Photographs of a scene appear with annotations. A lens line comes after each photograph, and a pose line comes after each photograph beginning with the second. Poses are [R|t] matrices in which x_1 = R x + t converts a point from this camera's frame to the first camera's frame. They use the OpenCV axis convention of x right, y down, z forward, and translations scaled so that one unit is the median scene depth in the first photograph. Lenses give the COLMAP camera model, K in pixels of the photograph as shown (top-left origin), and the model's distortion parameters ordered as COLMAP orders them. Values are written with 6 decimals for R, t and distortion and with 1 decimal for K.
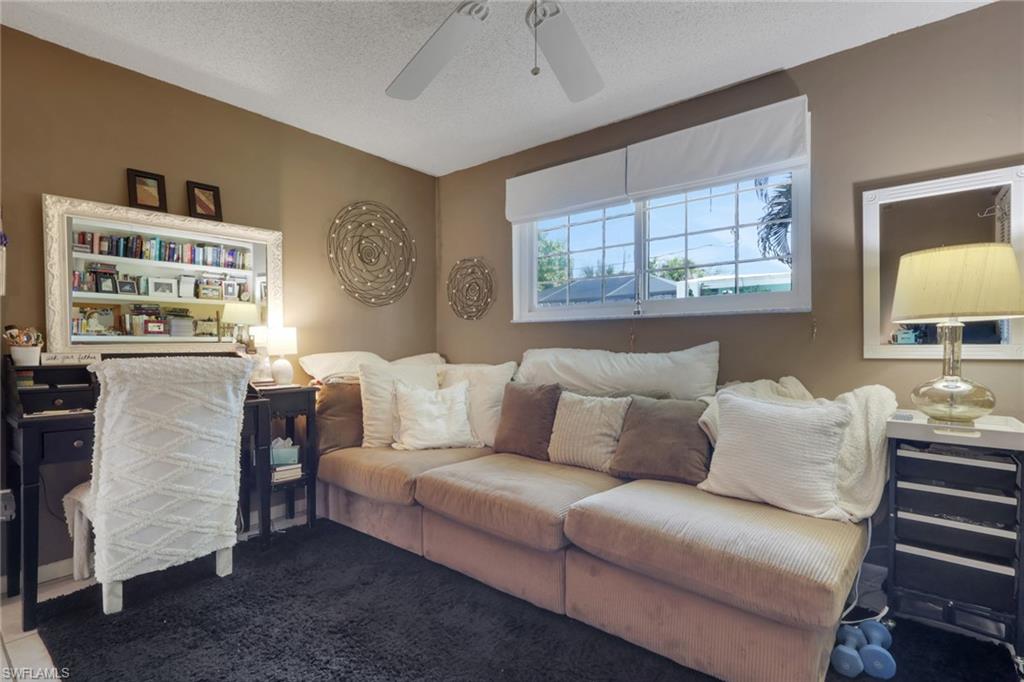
lens RADIAL K [[488.1, 0, 507.8], [0, 488.1, 347.4], [0, 0, 1]] dist [0.001000, -0.001021]
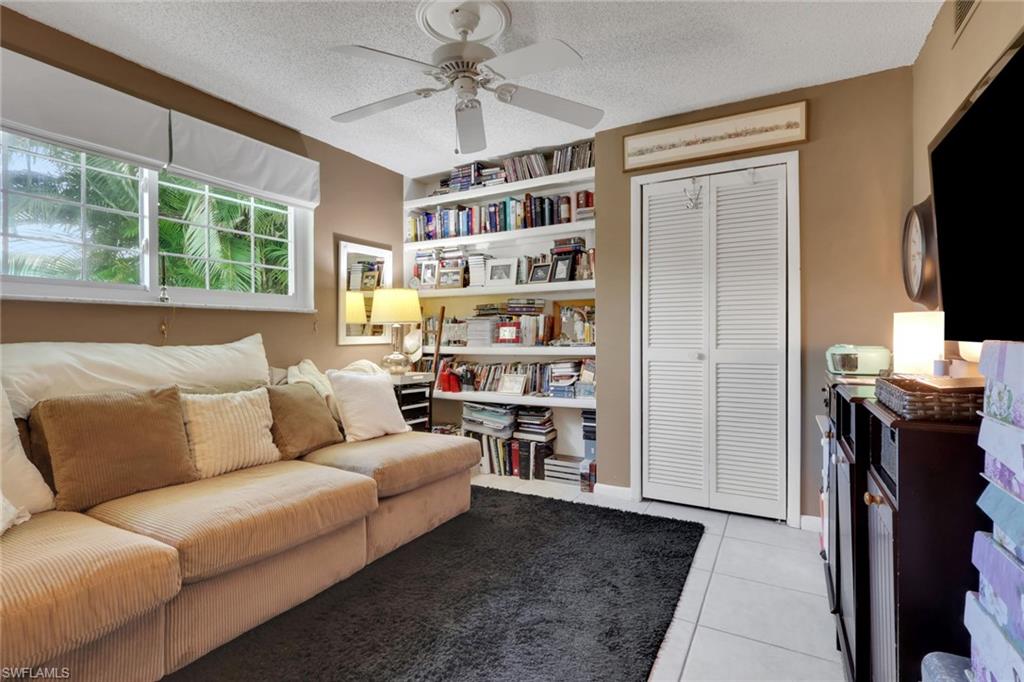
lens RADIAL K [[488.1, 0, 509.2], [0, 488.1, 335.0], [0, 0, 1]] dist [0.001000, -0.001021]
pose [[-0.166938, 0.006720, 0.985944, -0.919803], [0.012894, 0.999906, -0.004632, 0.004804], [-0.985883, 0.011939, -0.167009, 0.711413]]
